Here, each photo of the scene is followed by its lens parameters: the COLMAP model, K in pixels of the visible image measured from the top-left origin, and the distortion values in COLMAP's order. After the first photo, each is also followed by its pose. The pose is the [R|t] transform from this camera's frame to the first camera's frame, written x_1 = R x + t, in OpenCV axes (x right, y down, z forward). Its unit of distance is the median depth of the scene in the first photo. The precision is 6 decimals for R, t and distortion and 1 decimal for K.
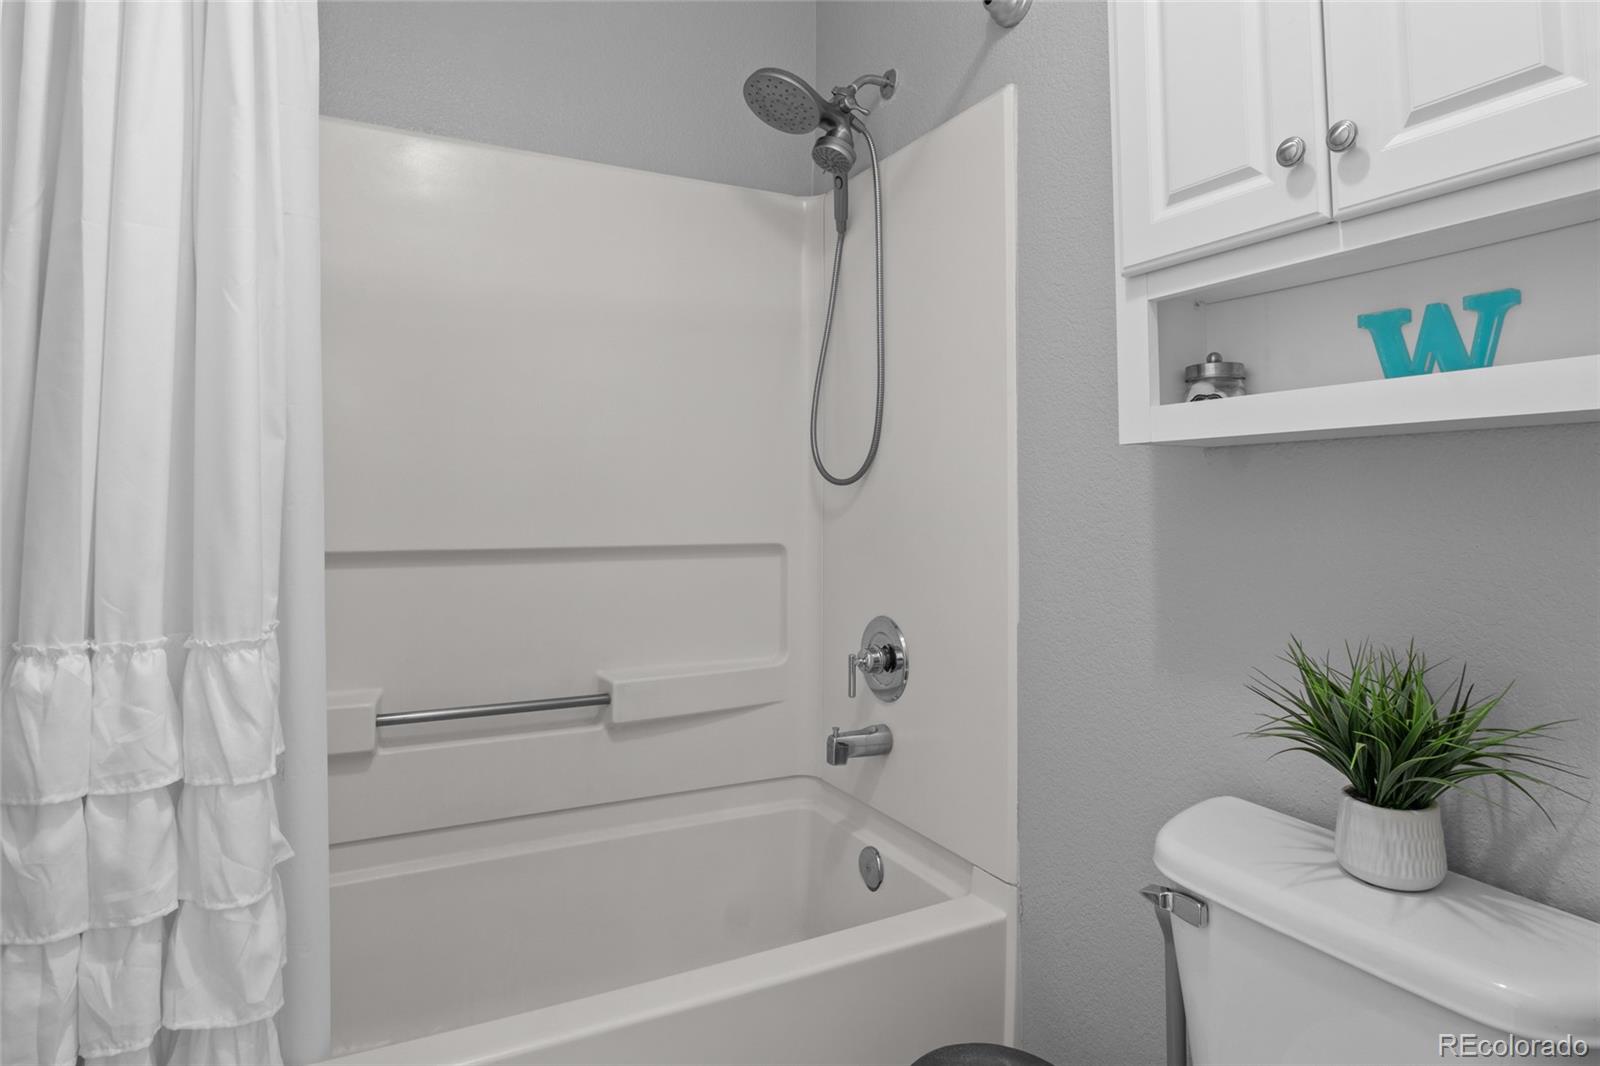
lens RADIAL K [[877.3, 0, 804.1], [0, 877.3, 494.3], [0, 0, 1]] dist [-0.021711, 0.001713]
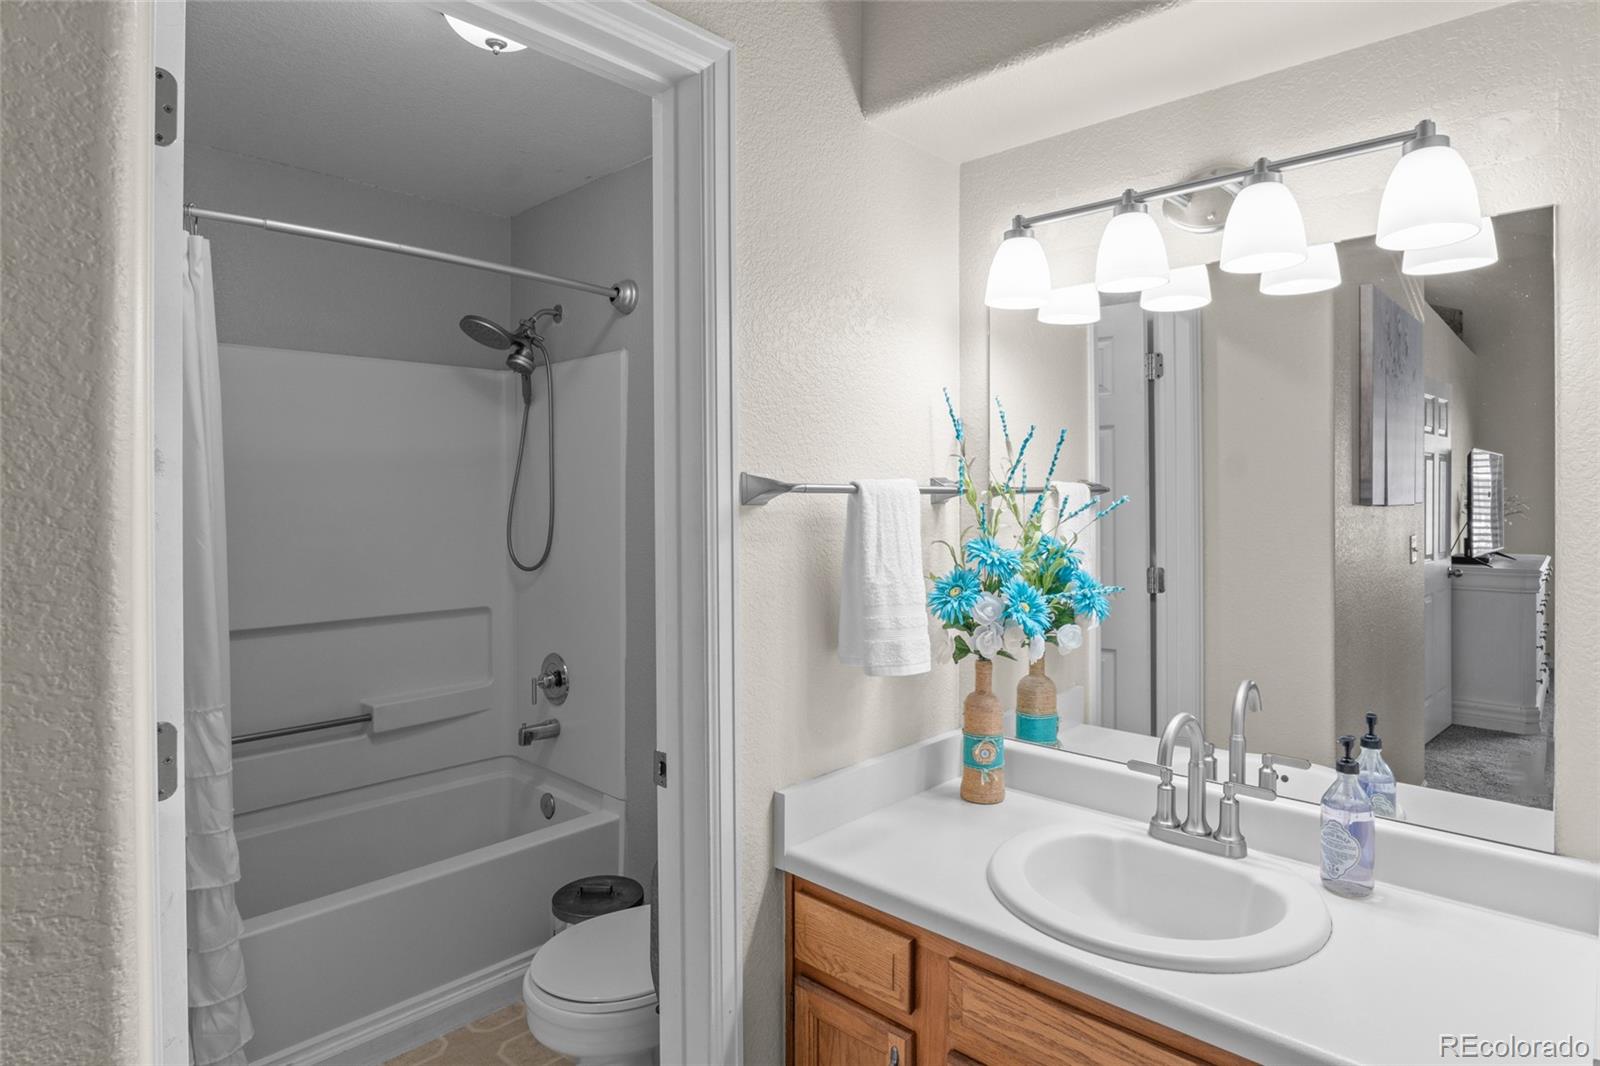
lens RADIAL K [[877.3, 0, 804.1], [0, 877.3, 494.3], [0, 0, 1]] dist [-0.021711, 0.001713]
pose [[0.950371, -0.007966, 0.311018, 0.027895], [0.002738, 0.999848, 0.017242, -0.186255], [-0.311108, -0.015535, 0.950248, -0.700784]]
